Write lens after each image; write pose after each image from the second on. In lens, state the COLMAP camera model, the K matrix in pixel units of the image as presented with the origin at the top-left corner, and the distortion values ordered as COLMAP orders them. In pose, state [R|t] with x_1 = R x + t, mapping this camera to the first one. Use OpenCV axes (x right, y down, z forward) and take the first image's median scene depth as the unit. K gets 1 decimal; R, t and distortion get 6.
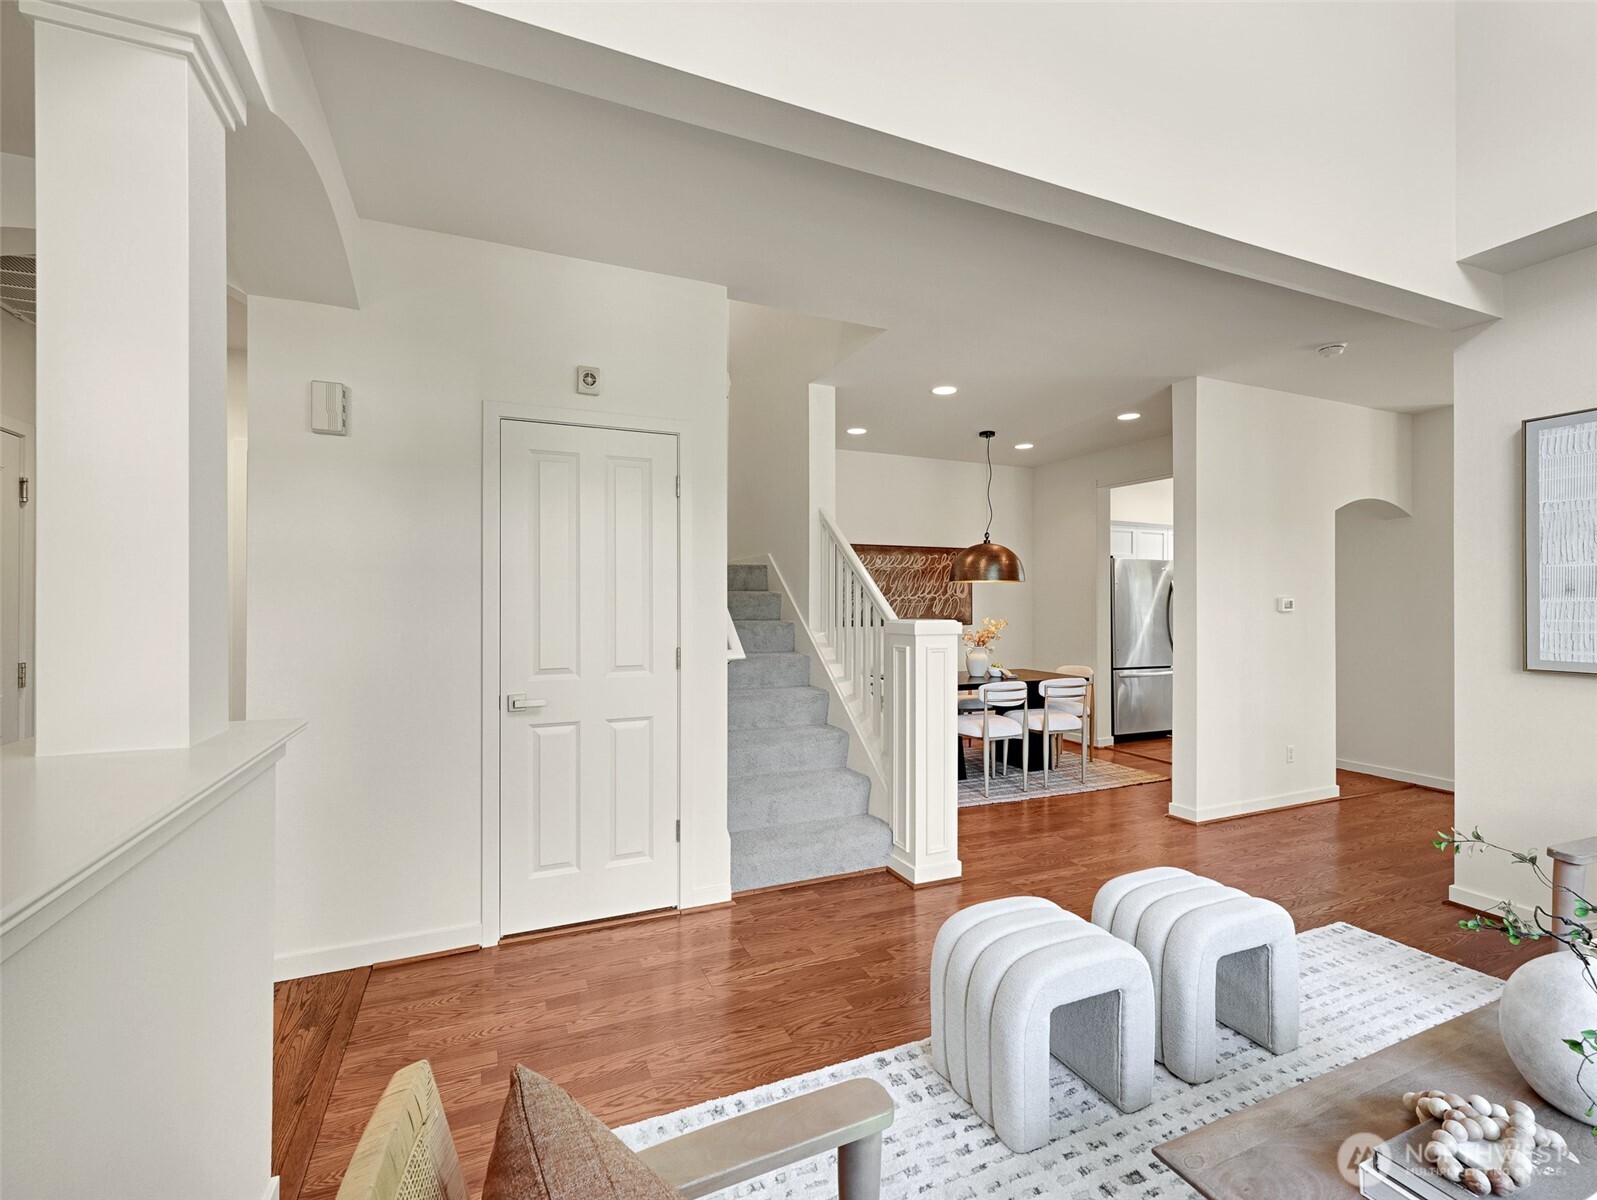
lens RADIAL K [[733.6, 0, 791.2], [0, 733.6, 602.6], [0, 0, 1]] dist [0.000442, -0.001684]
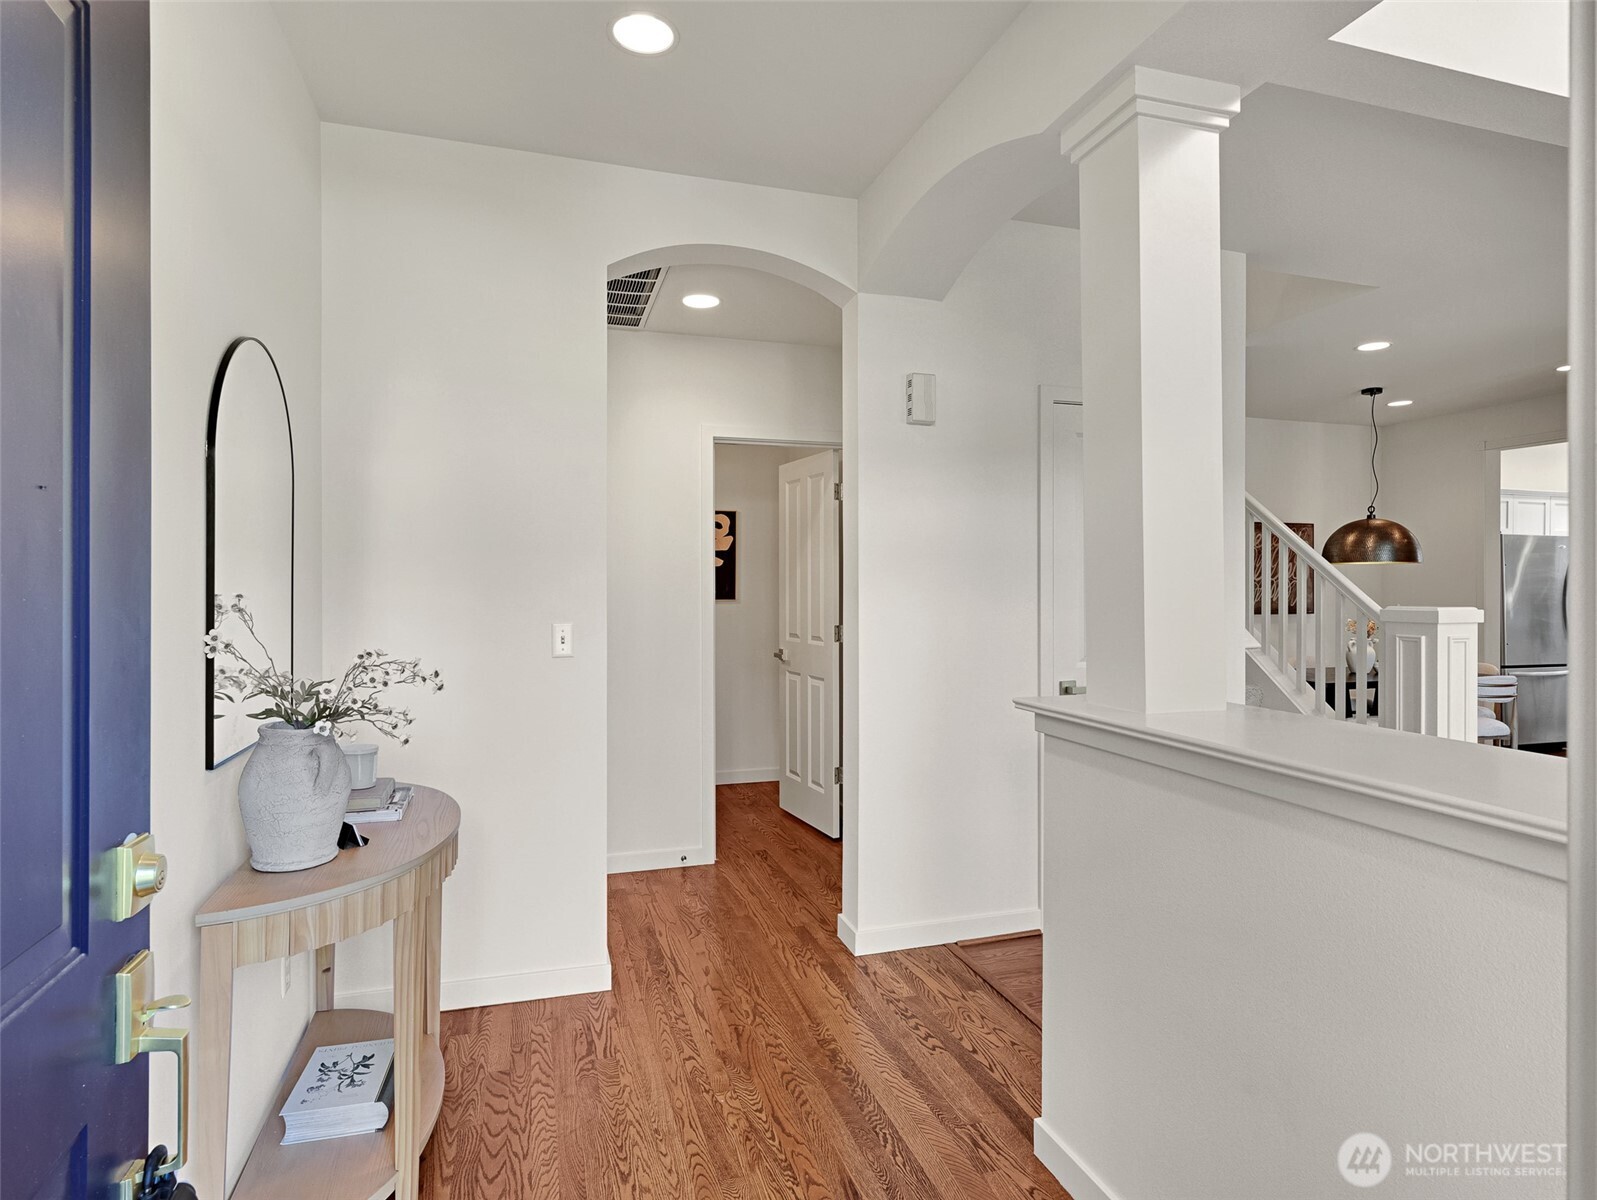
lens RADIAL K [[887.2, 0, 797.0], [0, 887.2, 596.4], [0, 0, 1]] dist [-0.005244, 0.000324]
pose [[0.993075, 0.000023, -0.117479, -0.264079], [0.001133, 0.999952, 0.009771, -0.000675], [0.117474, -0.009837, 0.993027, -0.103237]]
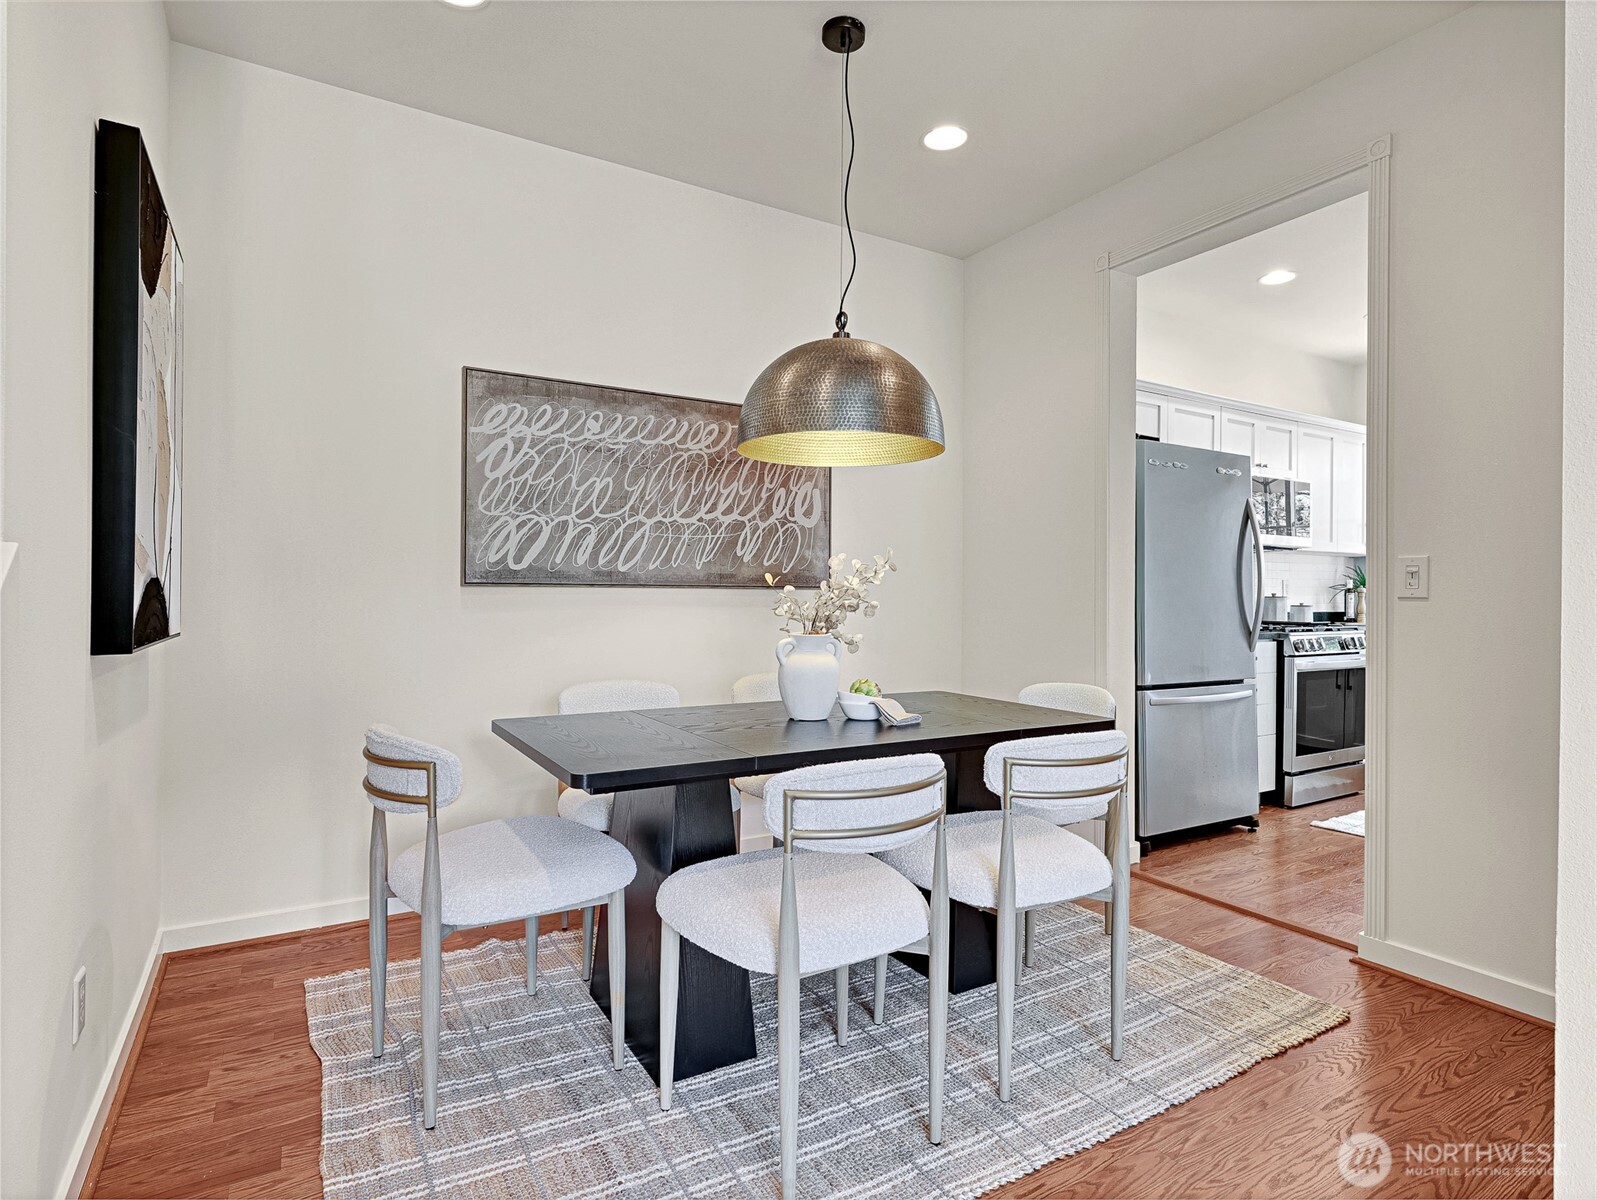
lens RADIAL K [[887.2, 0, 807.0], [0, 887.2, 601.3], [0, 0, 1]] dist [-0.005244, 0.000324]
pose [[0.989906, 0.004837, 0.141644, 0.181443], [-0.005054, 0.999987, 0.001168, 0.041954], [-0.141636, -0.001872, 0.989917, 0.551544]]
